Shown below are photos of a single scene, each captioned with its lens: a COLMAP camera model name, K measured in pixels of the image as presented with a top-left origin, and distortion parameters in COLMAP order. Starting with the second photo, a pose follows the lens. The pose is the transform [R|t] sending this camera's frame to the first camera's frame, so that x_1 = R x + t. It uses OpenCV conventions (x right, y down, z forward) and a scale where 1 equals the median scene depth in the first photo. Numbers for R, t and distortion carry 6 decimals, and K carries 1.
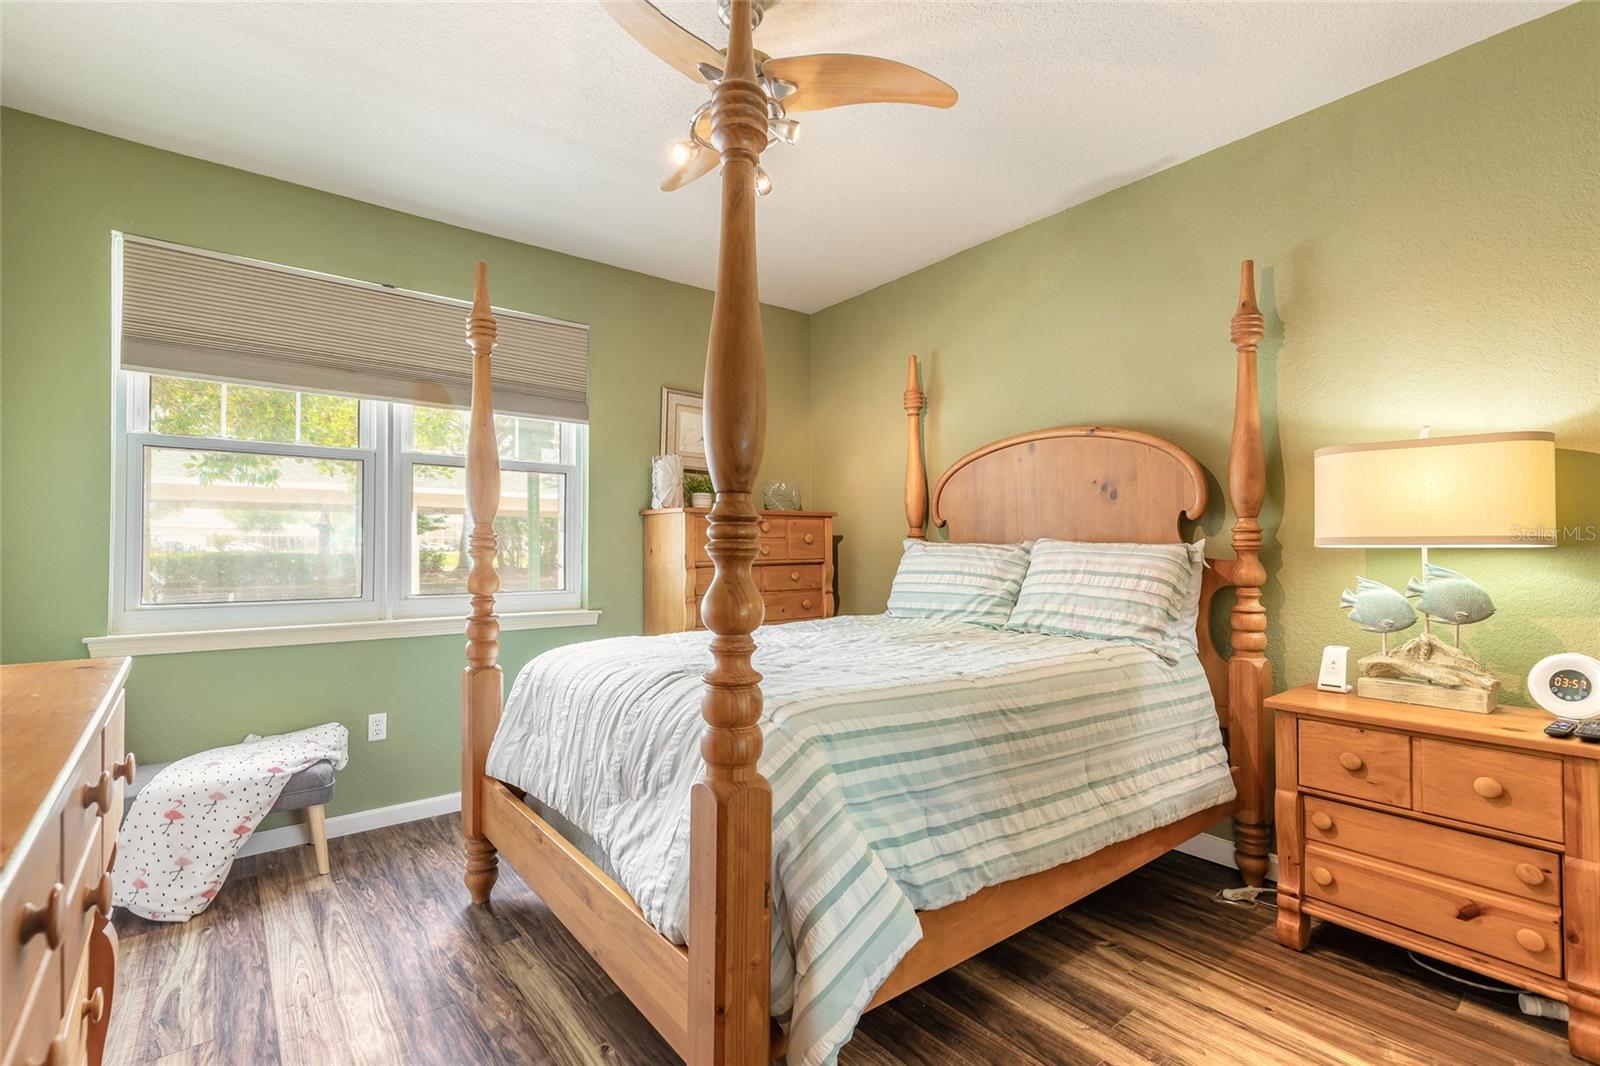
lens RADIAL K [[721.0, 0, 801.4], [0, 721.0, 541.1], [0, 0, 1]] dist [0.007351, -0.002207]
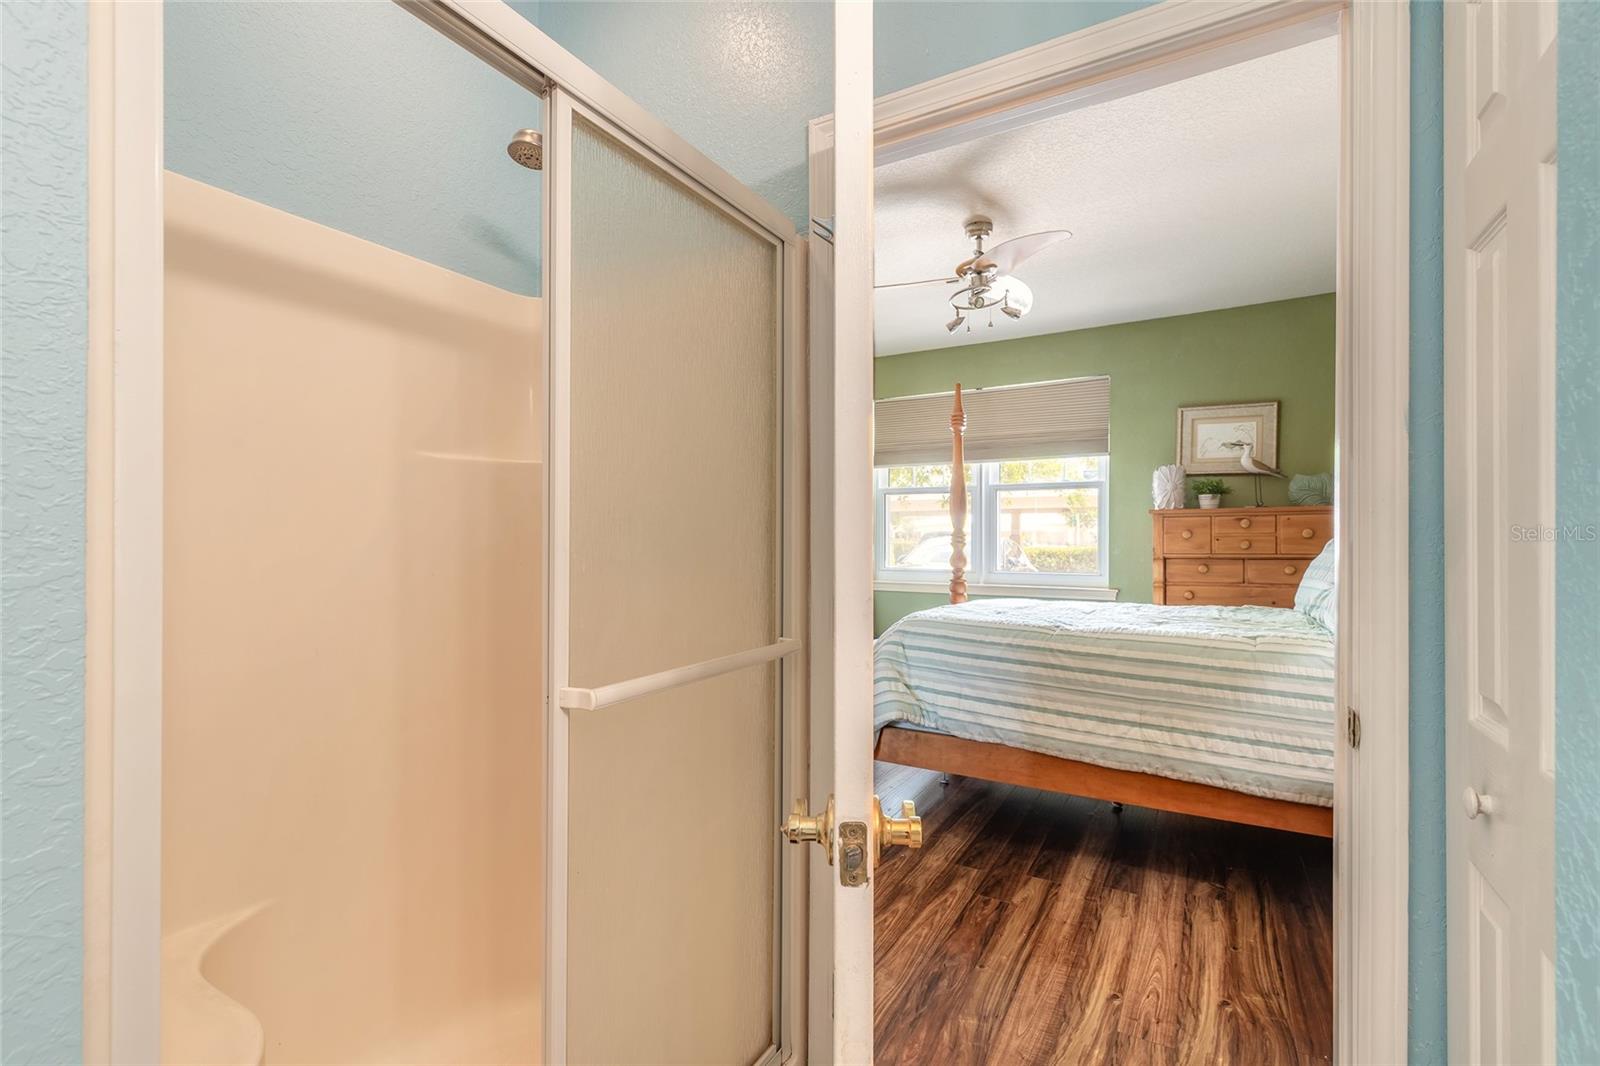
lens RADIAL K [[721.0, 0, 793.8], [0, 721.0, 532.2], [0, 0, 1]] dist [0.007351, -0.002207]
pose [[0.396559, -0.005606, -0.917992, 1.411374], [-0.000001, 0.999981, -0.006108, -0.000536], [0.918009, 0.002423, 0.396552, -0.092633]]
